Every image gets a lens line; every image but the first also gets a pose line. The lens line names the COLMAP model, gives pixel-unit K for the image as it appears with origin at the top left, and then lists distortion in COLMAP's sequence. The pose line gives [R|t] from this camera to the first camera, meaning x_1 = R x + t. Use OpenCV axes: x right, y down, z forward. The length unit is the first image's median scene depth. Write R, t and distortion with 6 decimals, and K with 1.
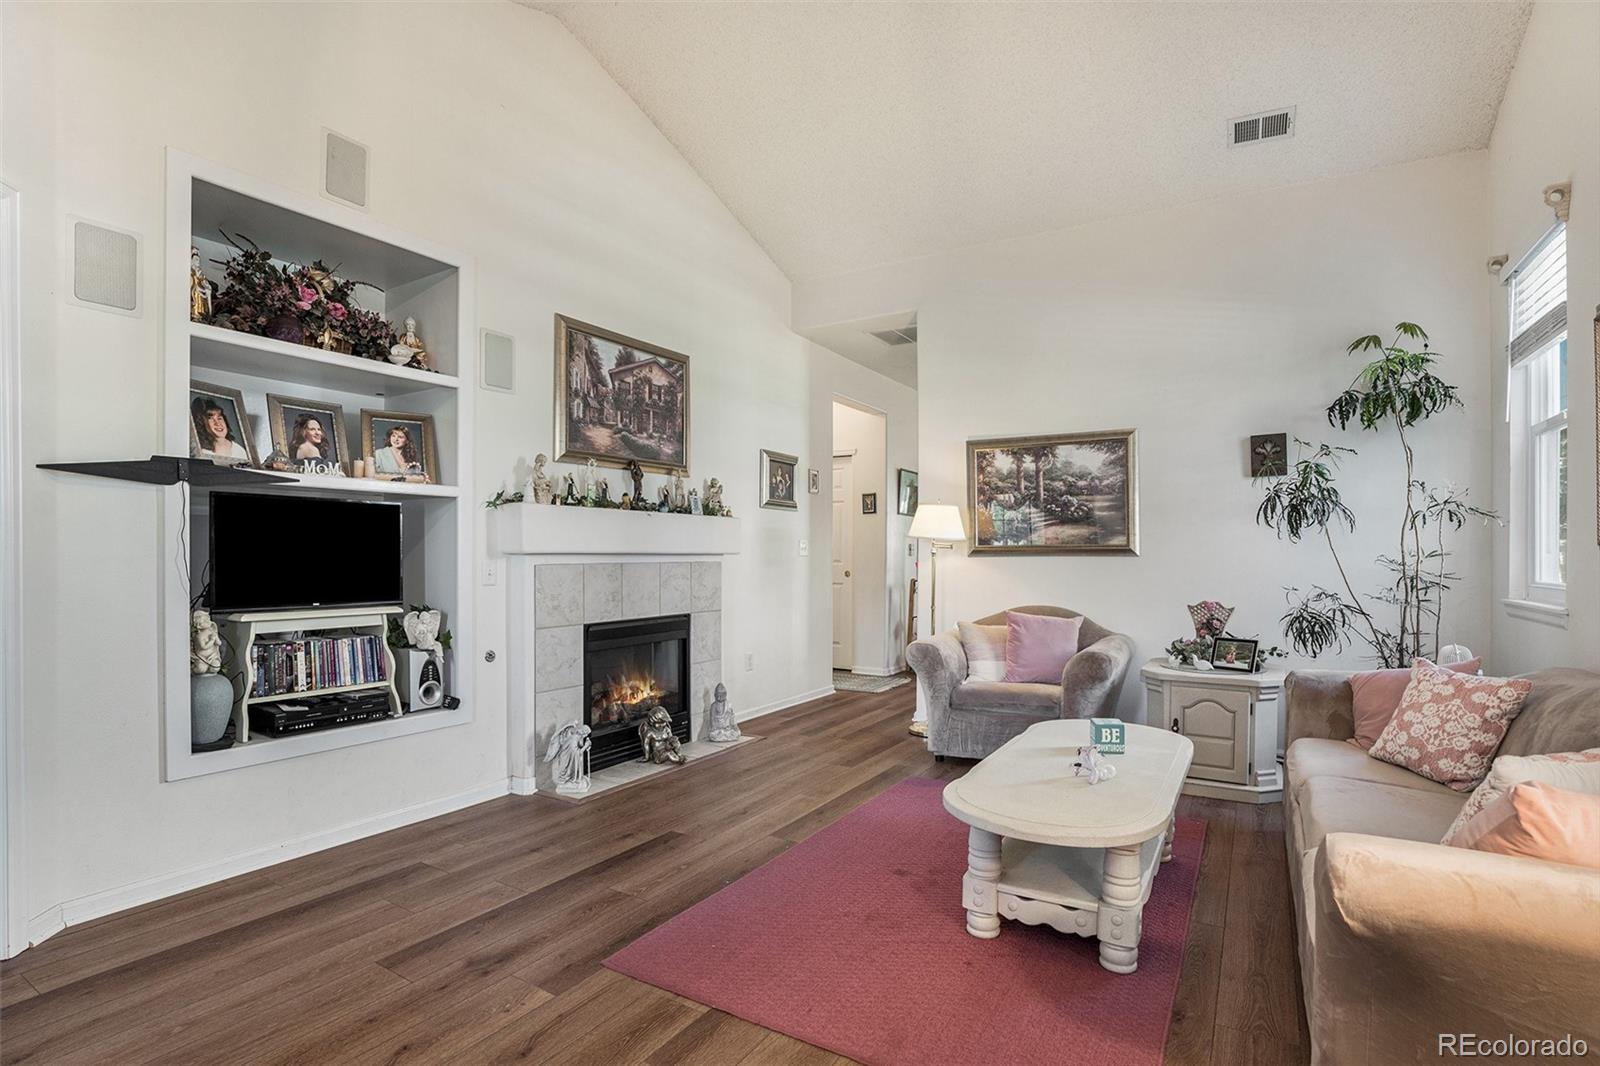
lens RADIAL K [[787.6, 0, 799.2], [0, 787.6, 569.6], [0, 0, 1]] dist [-0.031507, 0.000536]
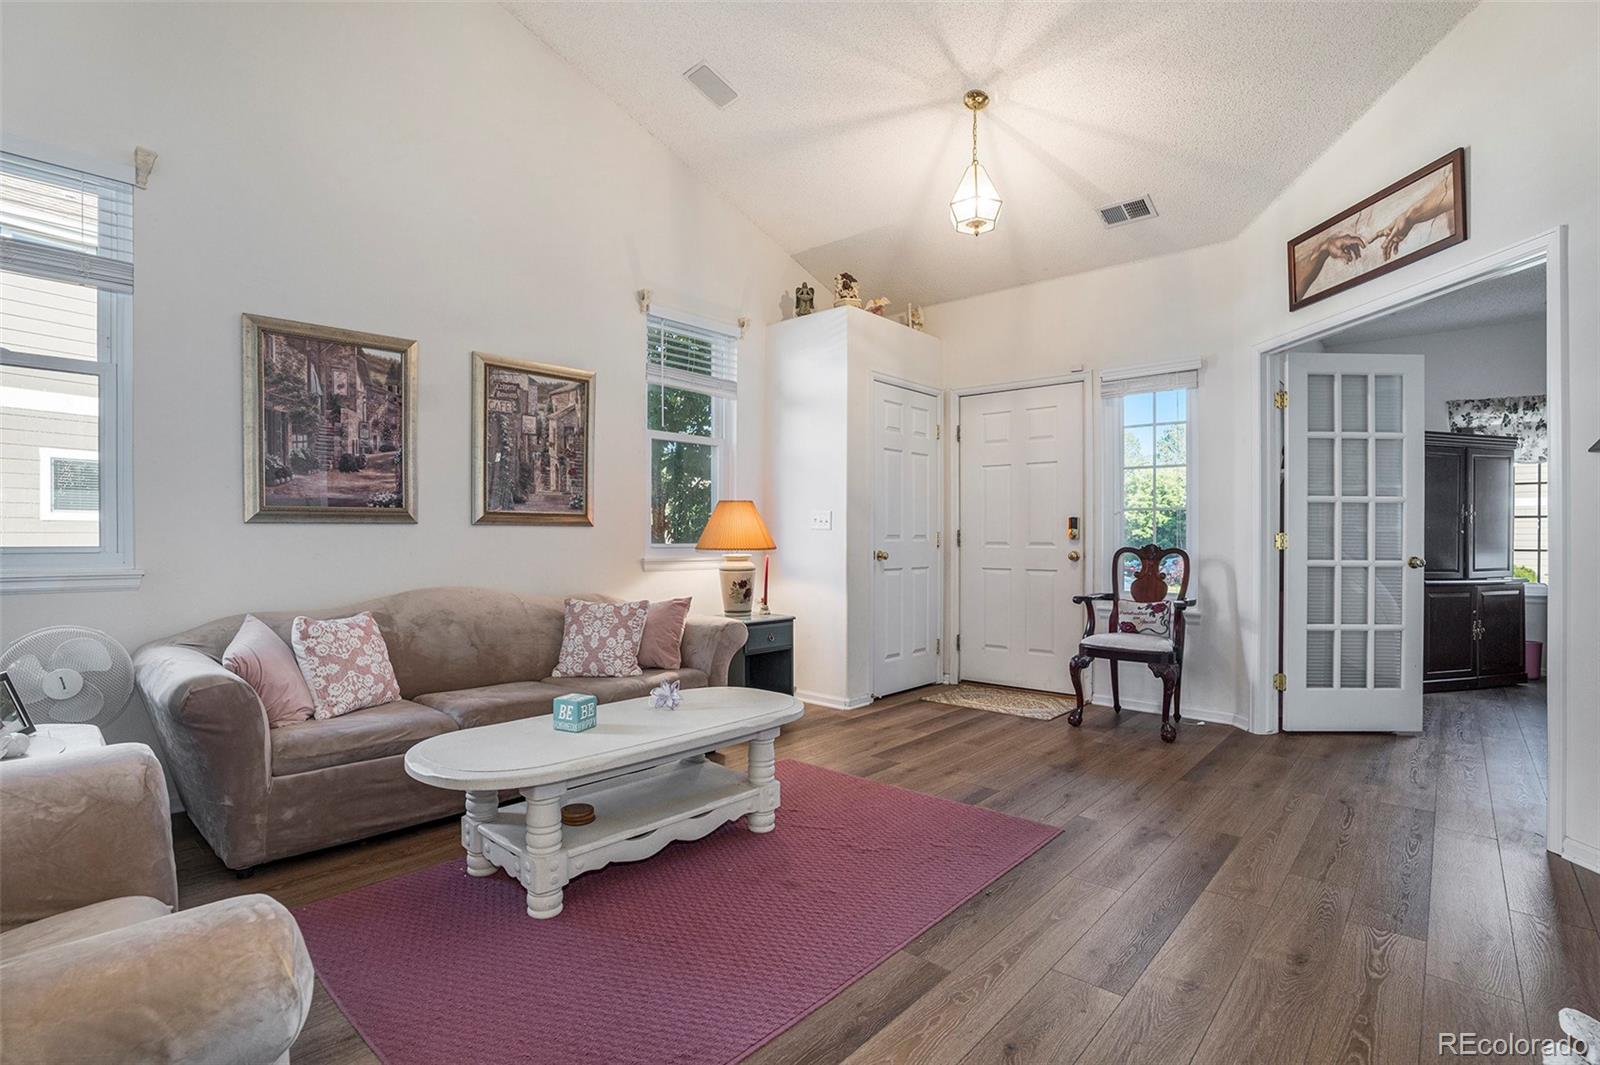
lens RADIAL K [[774.9, 0, 800.0], [0, 774.9, 532.5], [0, 0, 1]] dist [-0.068684, 0.001128]
pose [[-0.984579, -0.005201, 0.174862, -0.016732], [-0.003215, 0.999927, 0.011636, -0.007522], [-0.174910, 0.010894, -0.984524, 1.119750]]
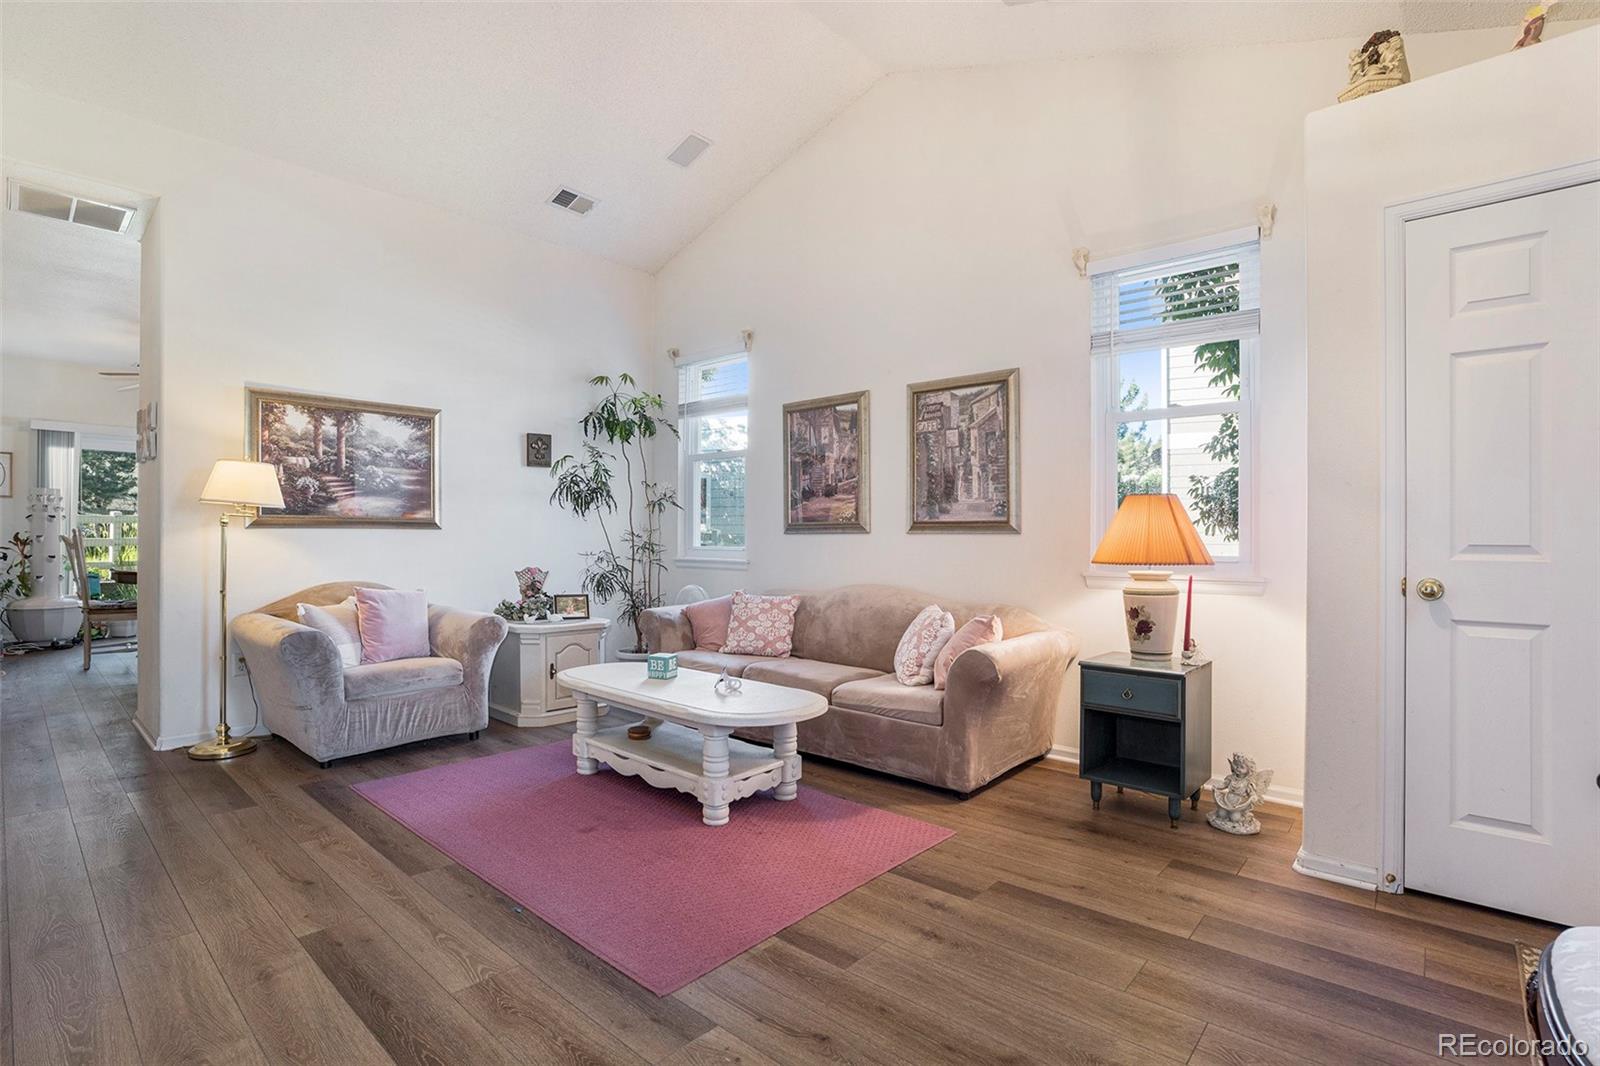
lens RADIAL K [[765.8, 0, 802.8], [0, 765.8, 549.9], [0, 0, 1]] dist [-0.048030, 0.000873]
pose [[0.179182, -0.019053, 0.983631, -0.497052], [0.010083, 0.999795, 0.017530, -0.002359], [-0.983764, 0.006777, 0.179337, 0.327851]]
